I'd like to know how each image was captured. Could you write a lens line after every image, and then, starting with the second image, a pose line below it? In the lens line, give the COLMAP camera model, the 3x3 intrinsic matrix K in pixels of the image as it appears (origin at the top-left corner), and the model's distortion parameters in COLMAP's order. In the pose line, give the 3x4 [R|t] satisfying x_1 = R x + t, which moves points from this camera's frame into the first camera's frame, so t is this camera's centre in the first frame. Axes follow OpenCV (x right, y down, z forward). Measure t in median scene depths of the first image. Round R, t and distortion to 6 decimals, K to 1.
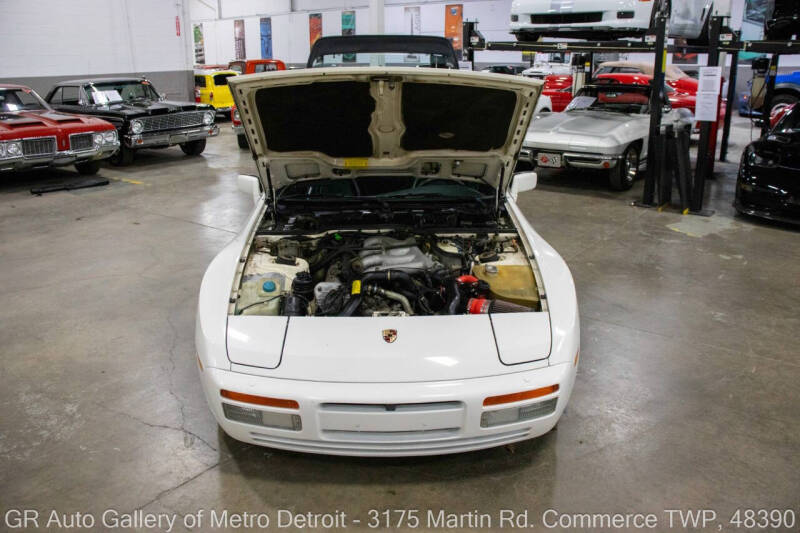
lens RADIAL K [[686.6, 0, 397.2], [0, 686.6, 249.9], [0, 0, 1]] dist [-0.196428, 0.224286]
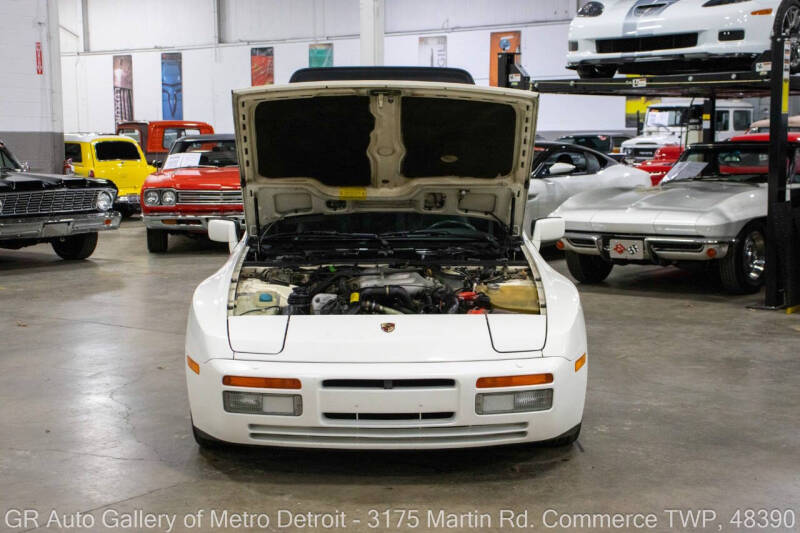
lens RADIAL K [[1606.5, 0, 400.0], [0, 1606.5, 266.5], [0, 0, 1]] dist [0.276307, 0.129843]
pose [[0.999964, 0.000995, -0.008385, 0.021570], [-0.002728, 0.977838, -0.209346, 0.420685], [0.007991, 0.209361, 0.977806, -1.089425]]
